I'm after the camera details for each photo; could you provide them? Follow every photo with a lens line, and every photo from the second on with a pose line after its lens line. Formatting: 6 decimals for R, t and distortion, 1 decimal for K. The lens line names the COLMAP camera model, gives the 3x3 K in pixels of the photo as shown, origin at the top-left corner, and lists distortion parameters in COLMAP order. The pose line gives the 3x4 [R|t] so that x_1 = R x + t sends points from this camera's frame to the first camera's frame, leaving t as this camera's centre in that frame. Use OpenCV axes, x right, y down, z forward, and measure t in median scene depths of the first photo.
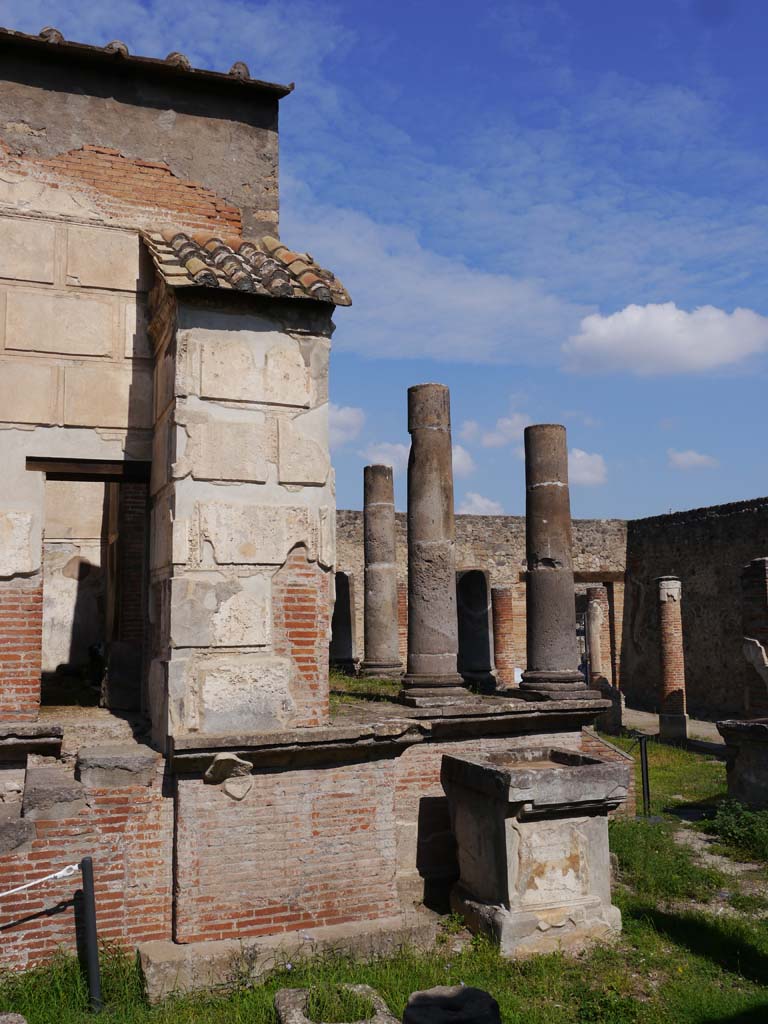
lens RADIAL K [[947.8, 0, 386.3], [0, 947.8, 510.4], [0, 0, 1]] dist [-0.013298, 0.000000]
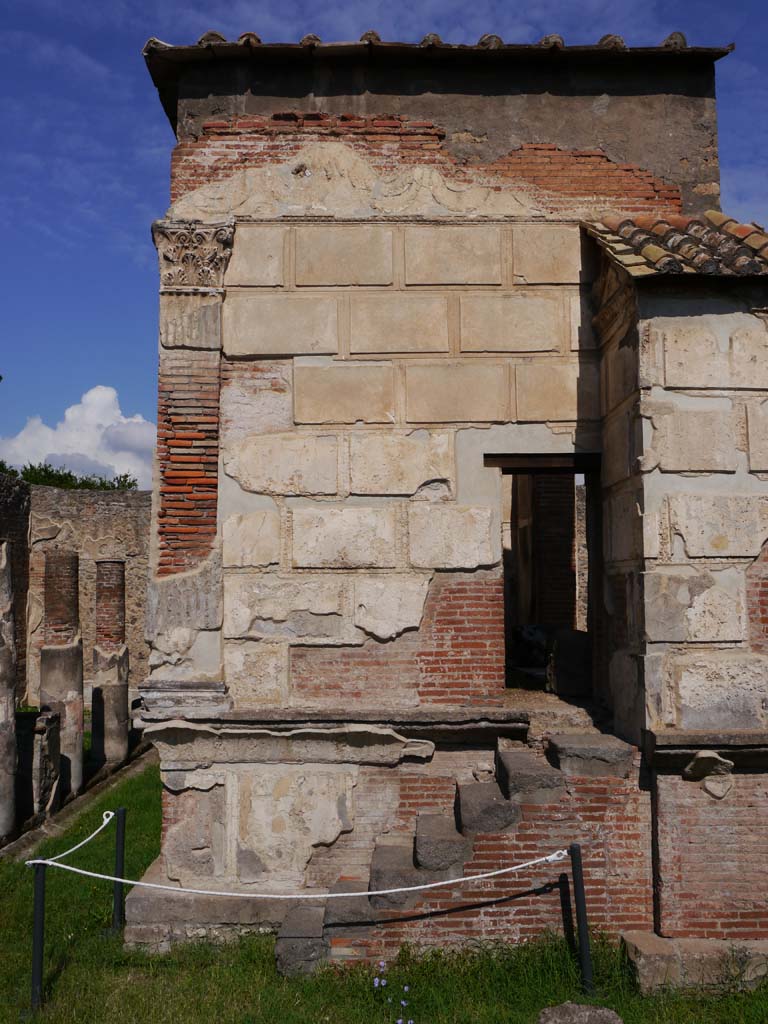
lens RADIAL K [[947.8, 0, 385.2], [0, 947.8, 512.3], [0, 0, 1]] dist [-0.013298, 0.000000]
pose [[0.935356, -0.020827, -0.353093, -0.118102], [0.032310, 0.999122, 0.026659, -0.024731], [0.352228, -0.036344, 0.935208, -0.021725]]
